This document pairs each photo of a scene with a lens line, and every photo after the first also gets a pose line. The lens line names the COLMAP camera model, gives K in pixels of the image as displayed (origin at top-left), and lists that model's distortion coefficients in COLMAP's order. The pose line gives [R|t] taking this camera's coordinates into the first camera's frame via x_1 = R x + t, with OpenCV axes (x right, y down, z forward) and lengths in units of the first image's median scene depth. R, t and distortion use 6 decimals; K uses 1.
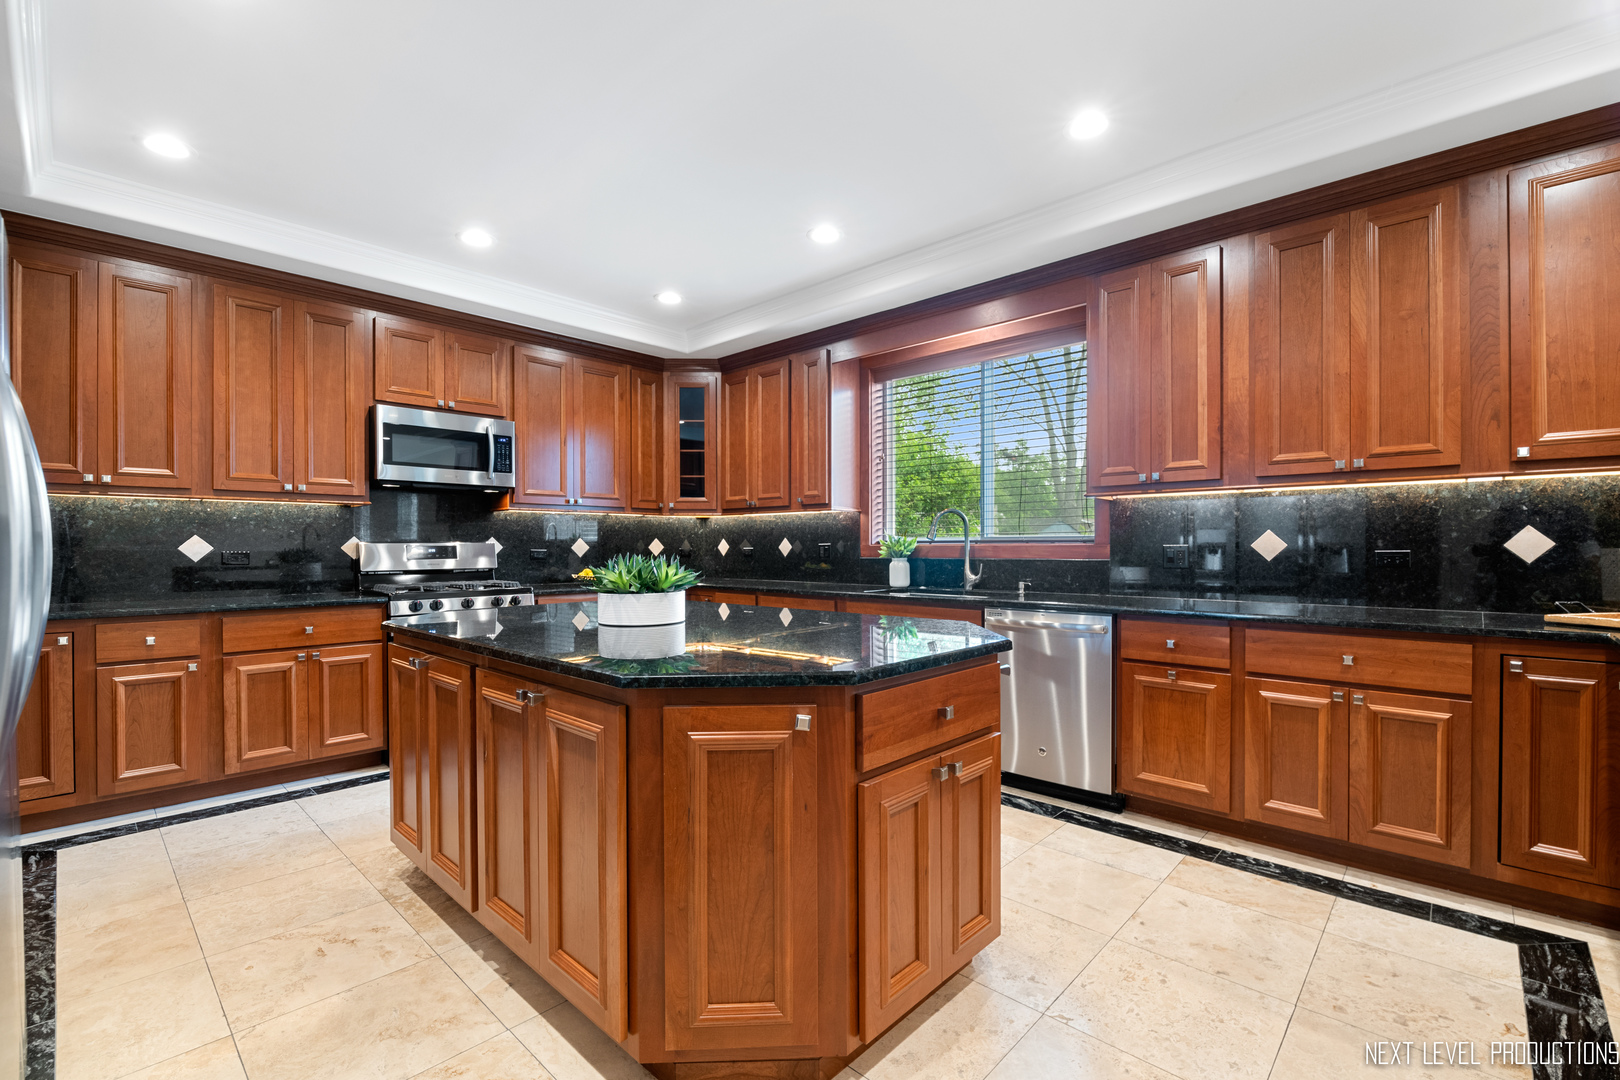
lens RADIAL K [[678.5, 0, 815.8], [0, 678.5, 549.6], [0, 0, 1]] dist [-0.021664, -0.000344]
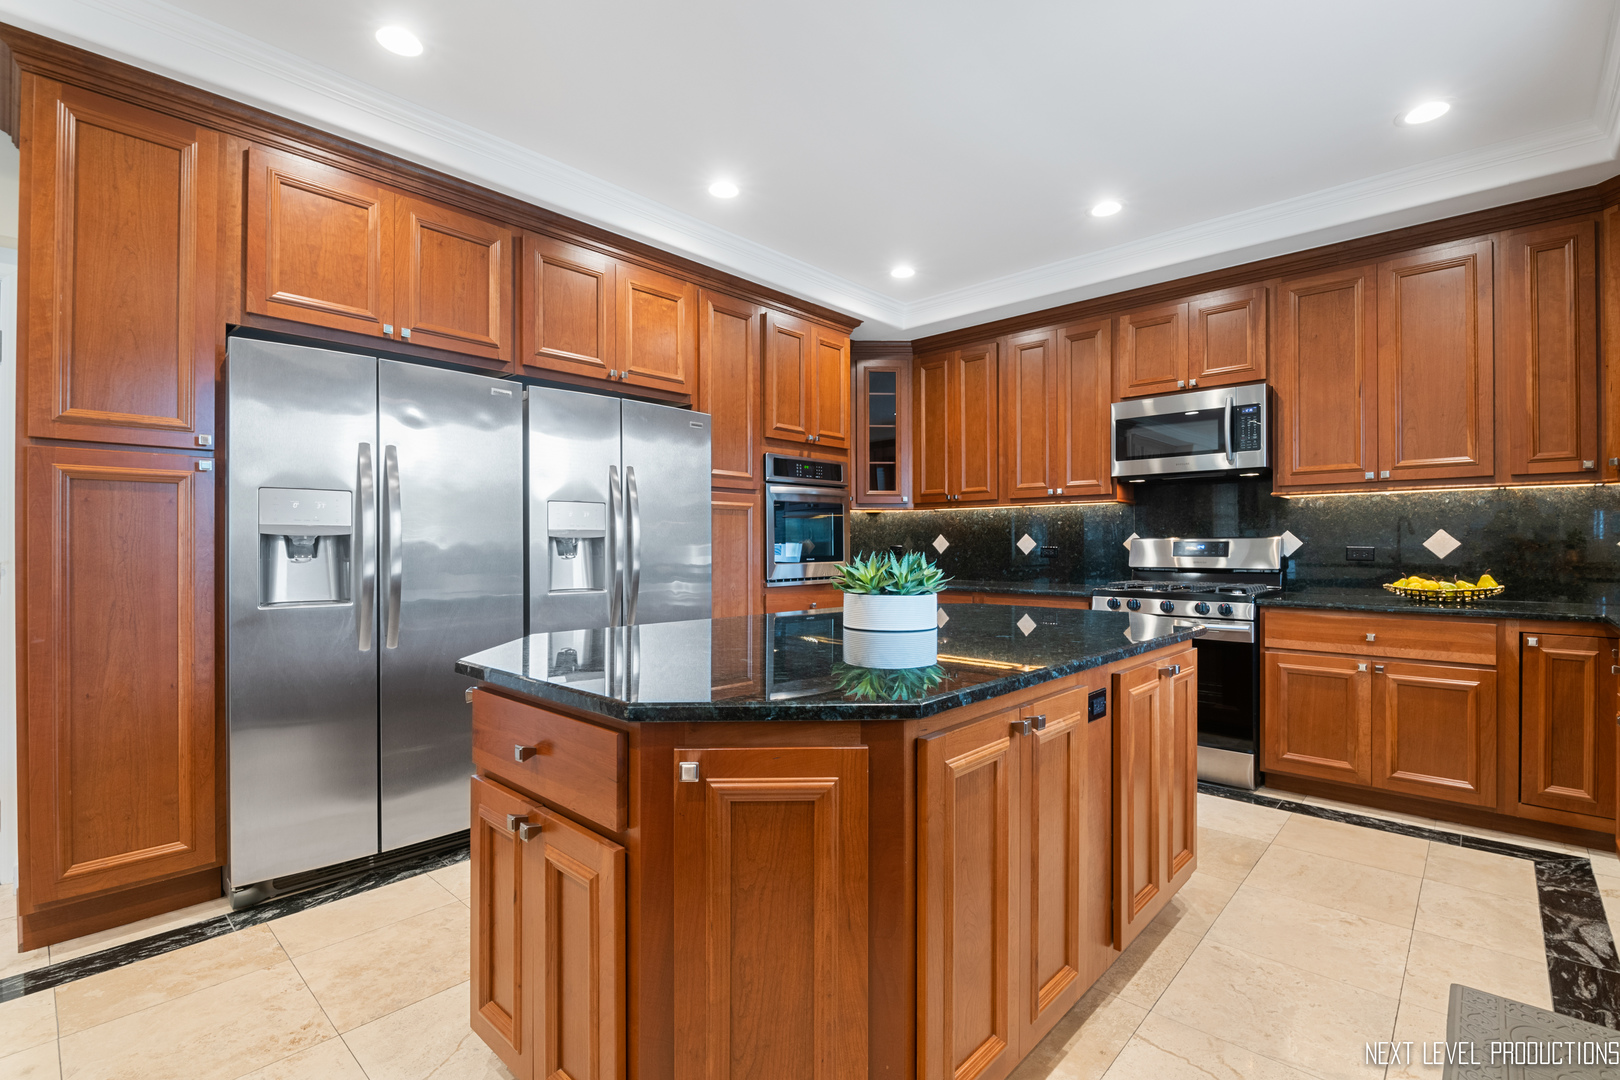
lens RADIAL K [[741.6, 0, 782.6], [0, 741.6, 540.7], [0, 0, 1]] dist [-0.001302, 0.000128]
pose [[-0.012173, -0.002575, -0.999923, 0.459112], [-0.003100, 0.999992, -0.002537, -0.003168], [0.999921, 0.003069, -0.012180, 0.493741]]
